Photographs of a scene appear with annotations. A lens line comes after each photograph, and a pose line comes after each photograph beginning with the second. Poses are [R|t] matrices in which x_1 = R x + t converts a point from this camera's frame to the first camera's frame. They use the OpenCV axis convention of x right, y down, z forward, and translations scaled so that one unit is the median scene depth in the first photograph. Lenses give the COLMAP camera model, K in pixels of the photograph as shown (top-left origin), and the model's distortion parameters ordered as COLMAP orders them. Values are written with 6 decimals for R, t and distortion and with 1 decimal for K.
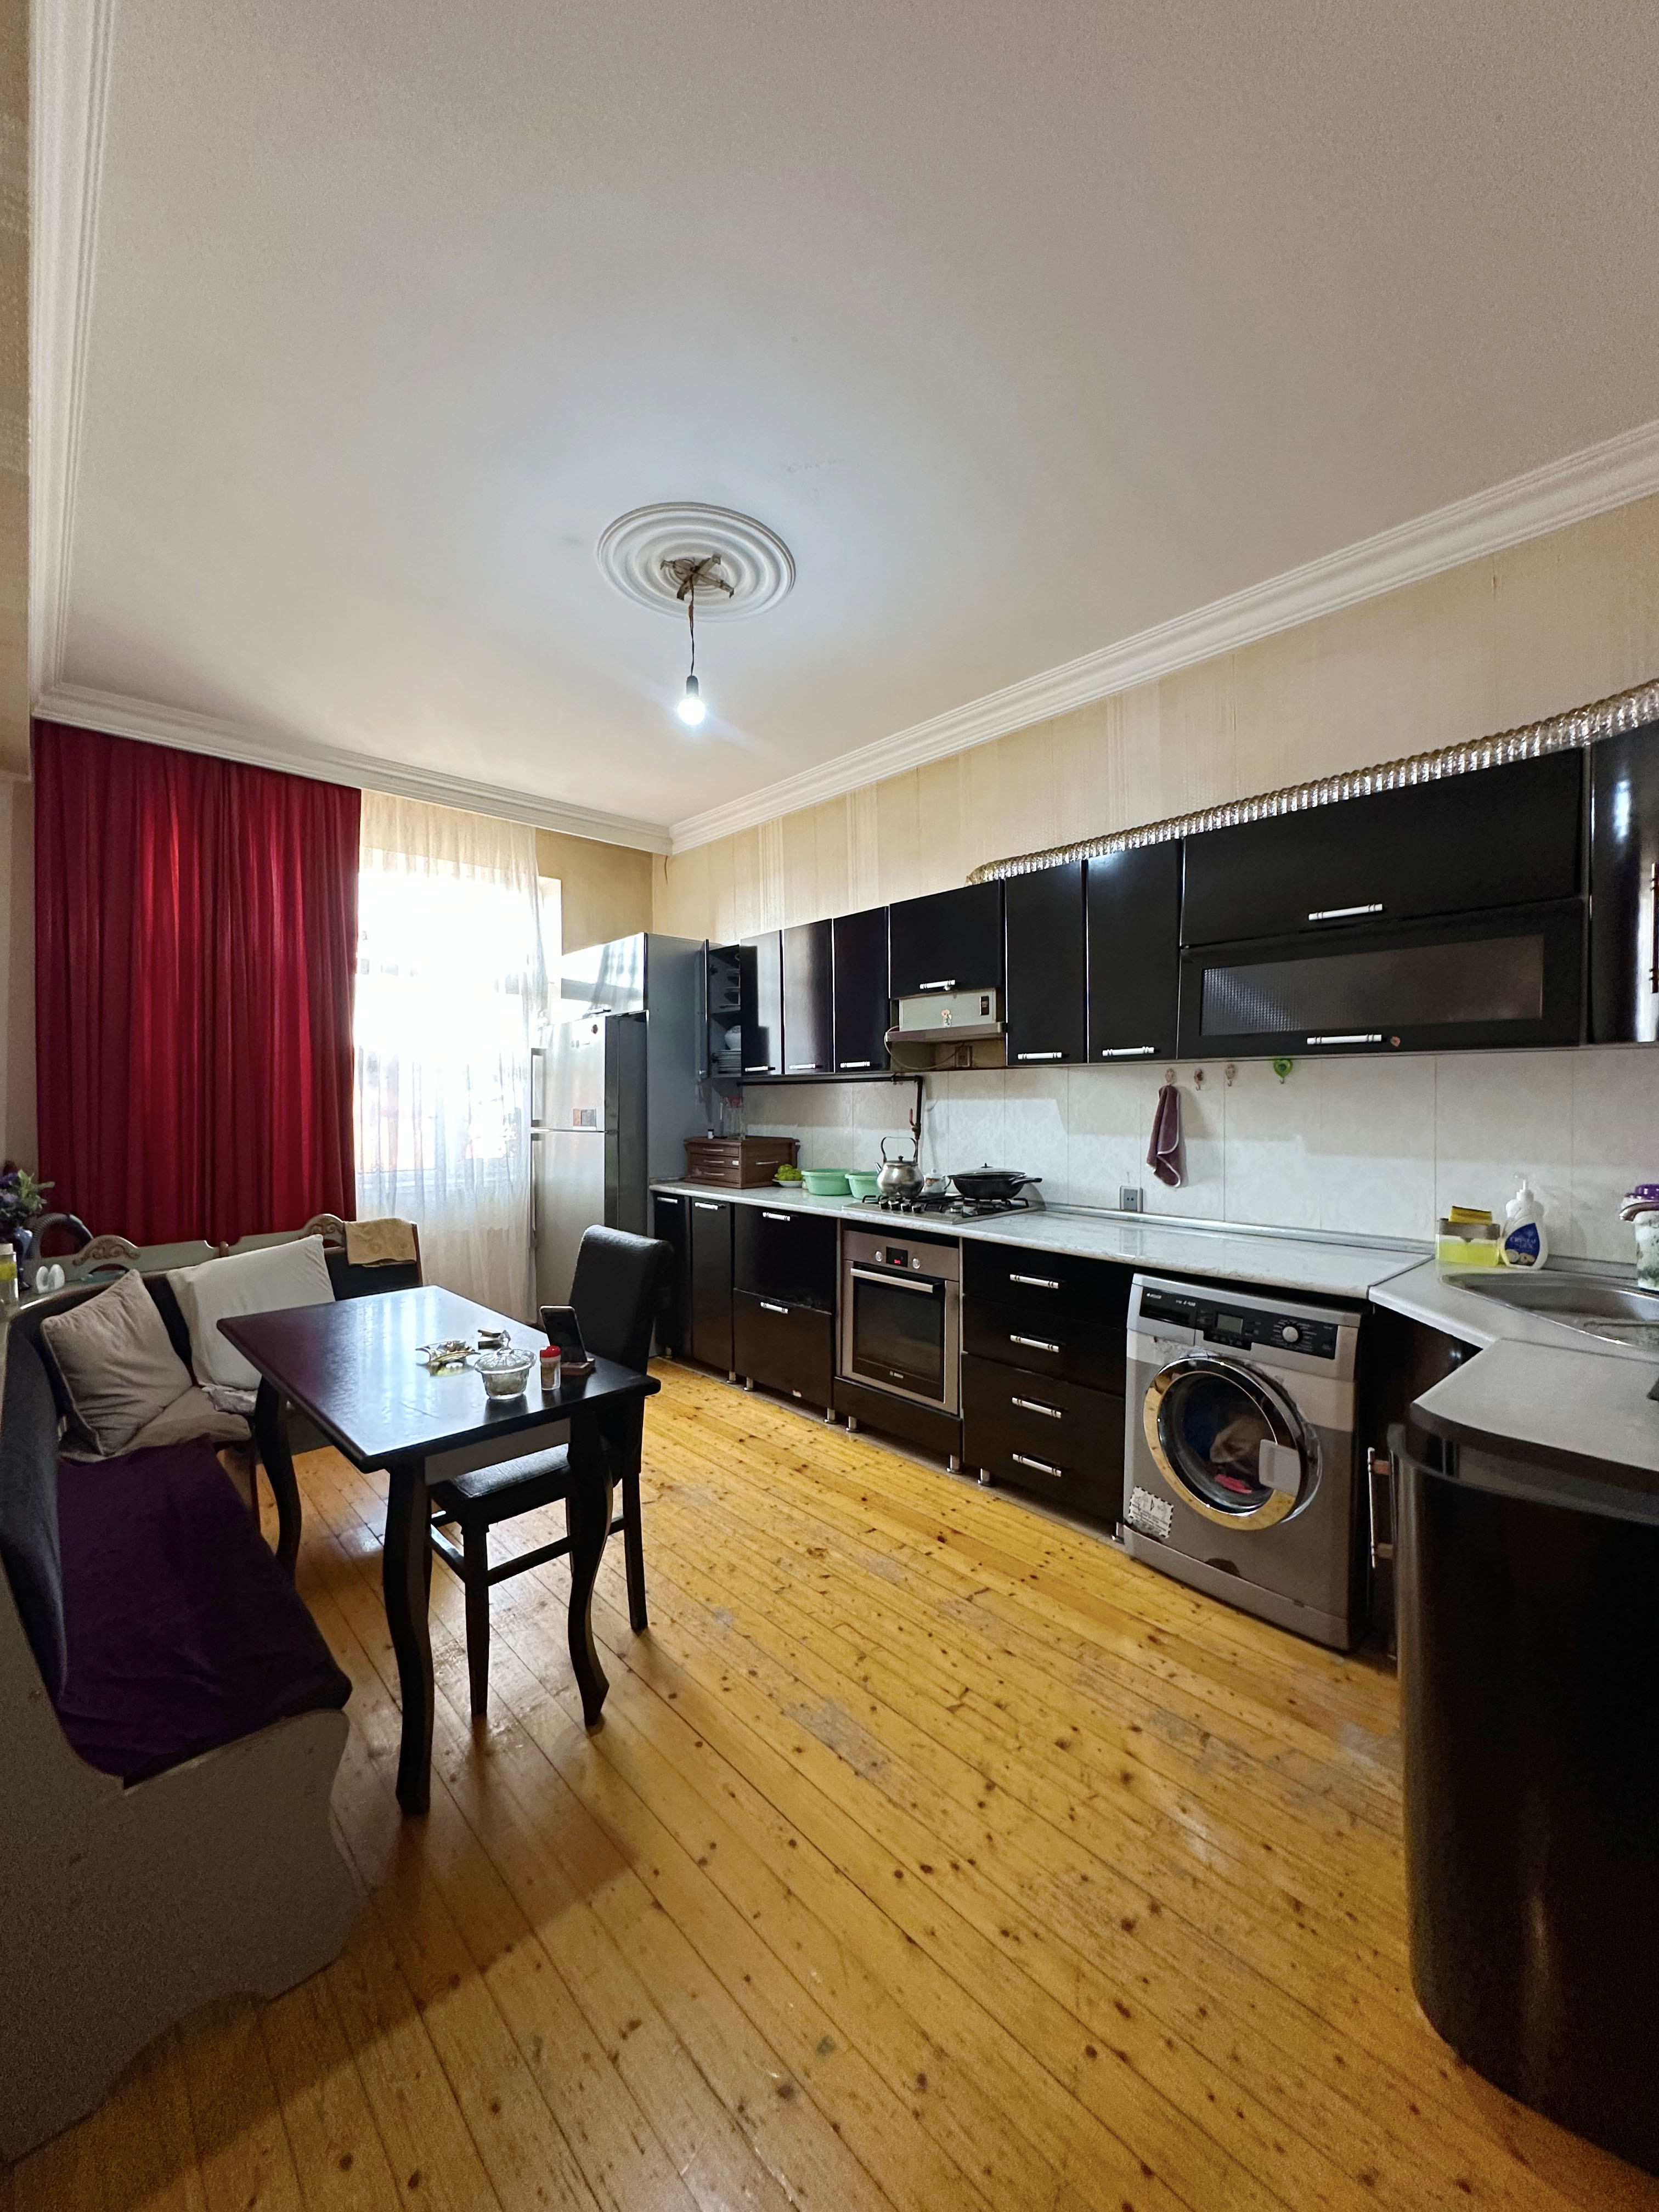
lens RADIAL K [[885.2, 0, 829.5], [0, 885.2, 1106.0], [0, 0, 1]] dist [-0.006315, 0.004980]
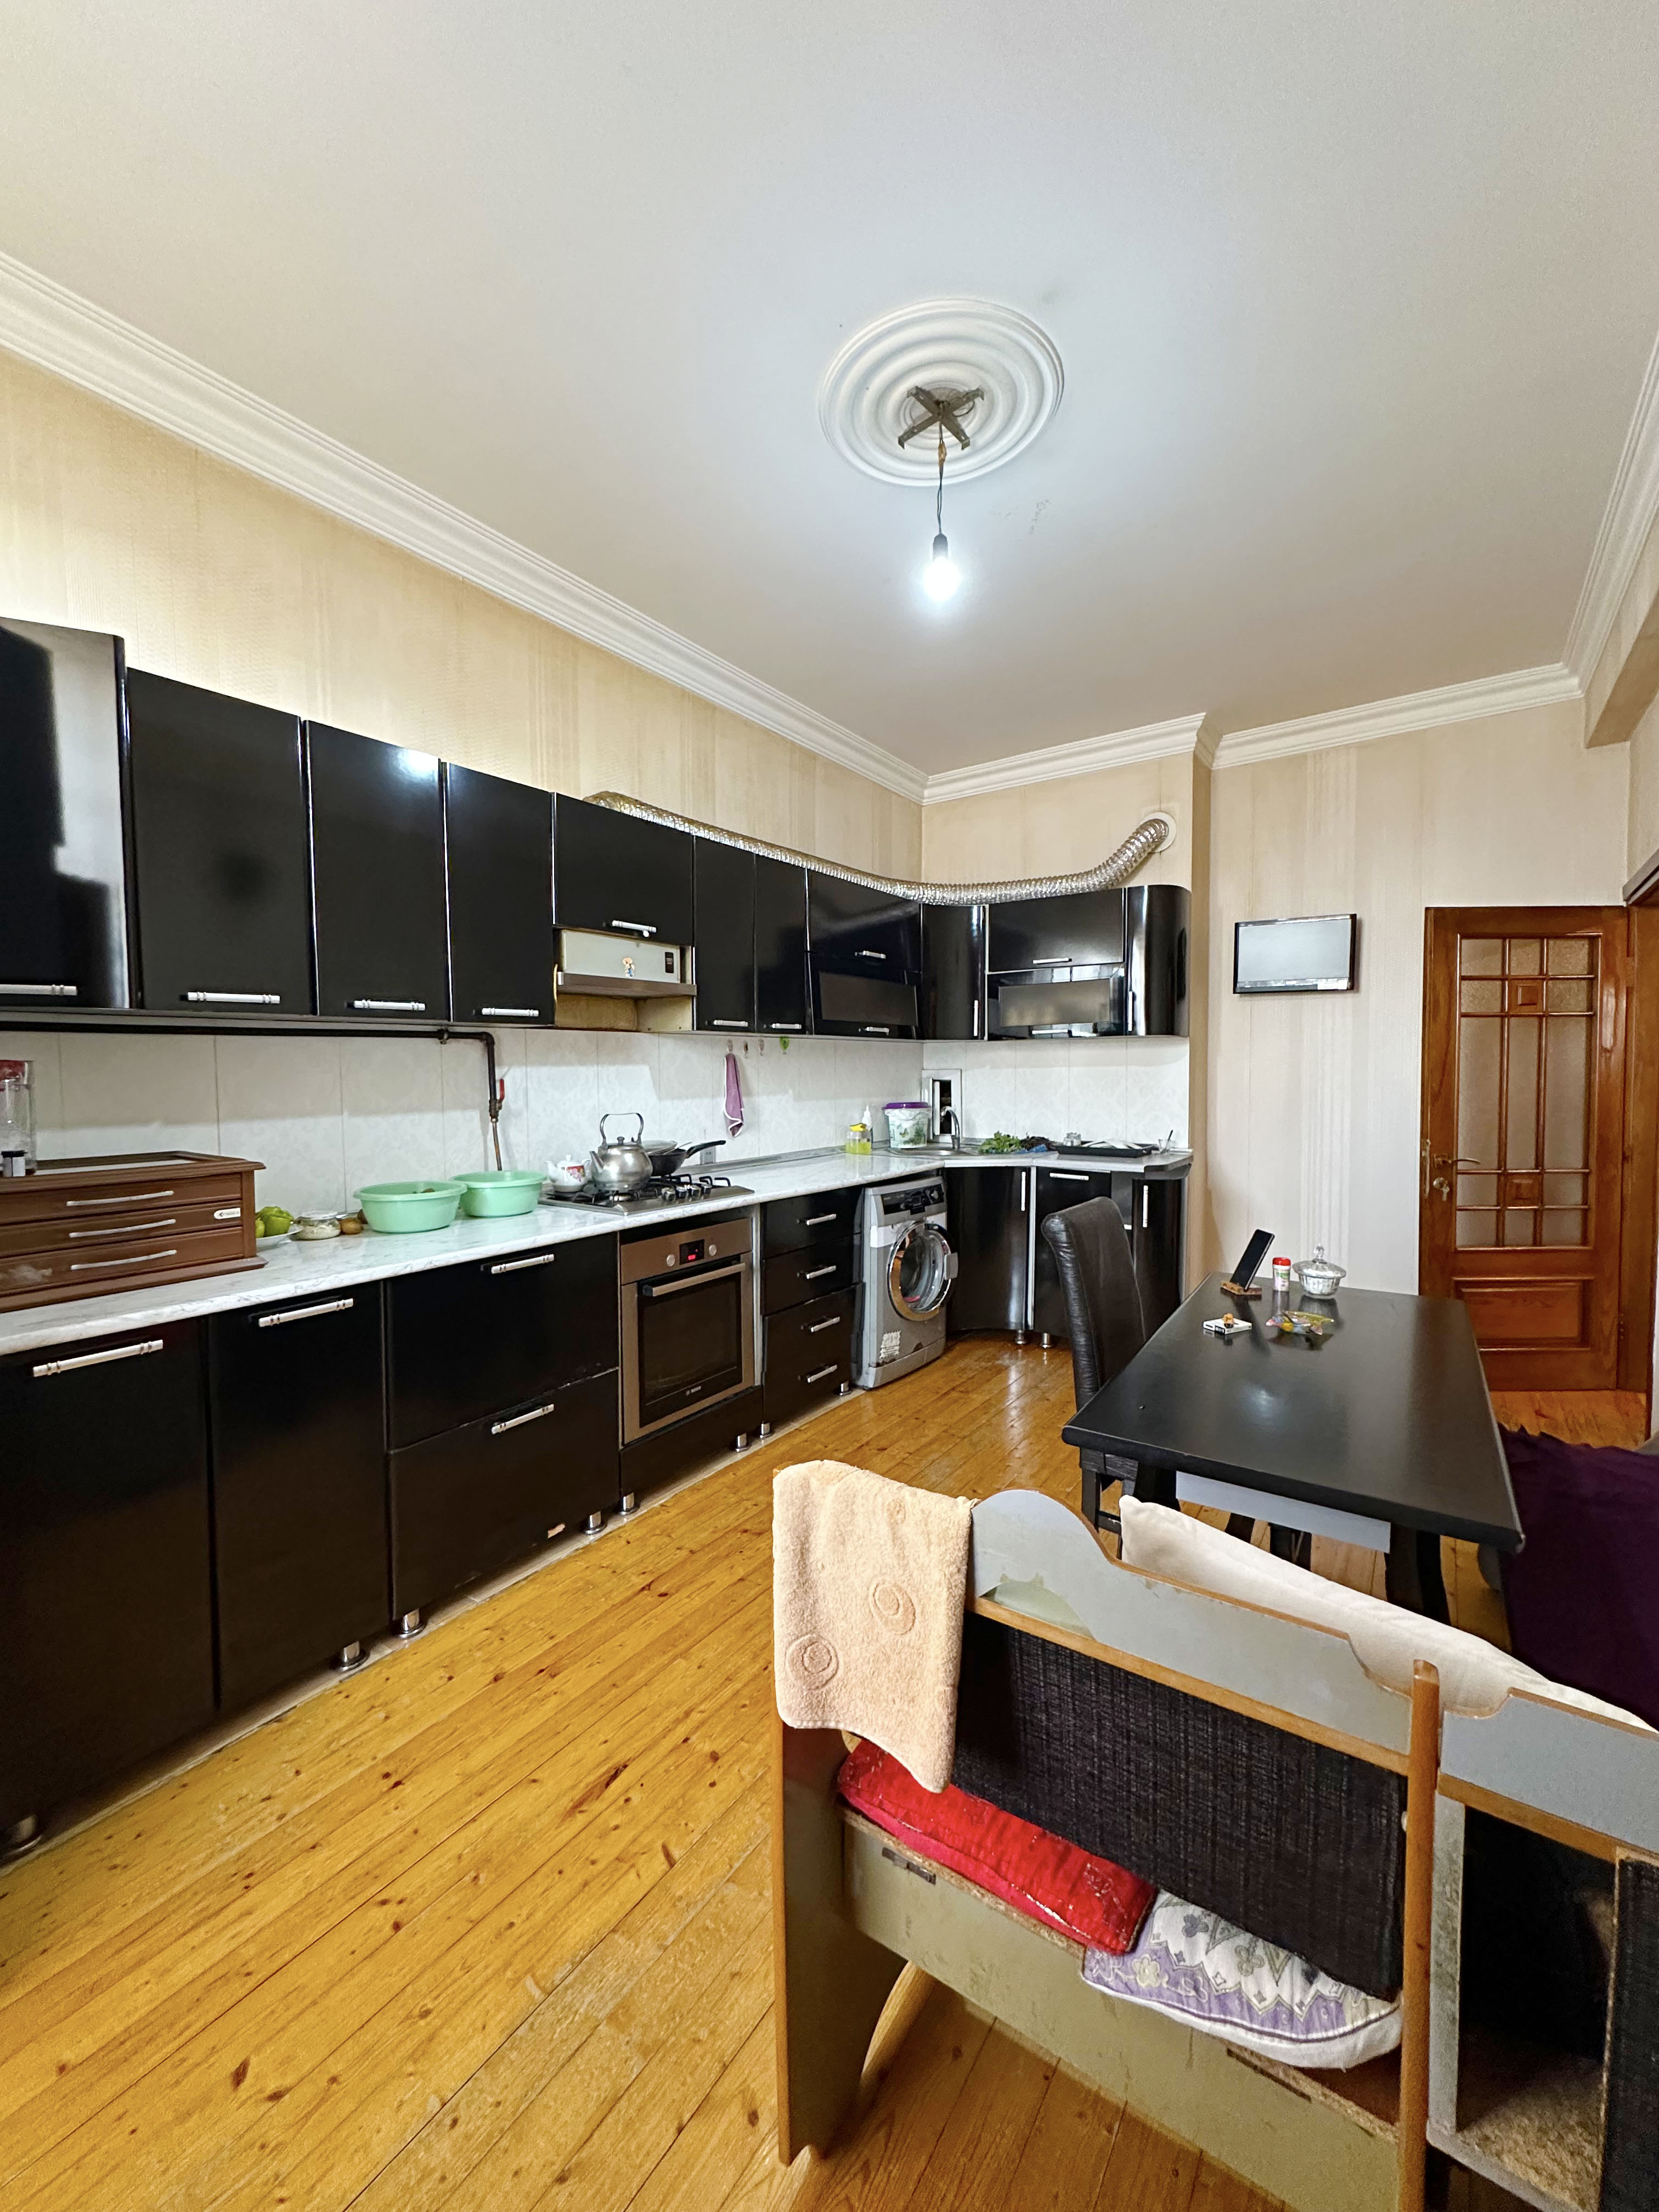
lens RADIAL K [[885.2, 0, 829.5], [0, 885.2, 1106.0], [0, 0, 1]] dist [-0.006315, 0.004980]
pose [[-0.226405, -0.035839, 0.973374, -0.758388], [0.018826, 0.998975, 0.041160, 0.000488], [-0.973851, 0.027643, -0.225498, 1.046448]]
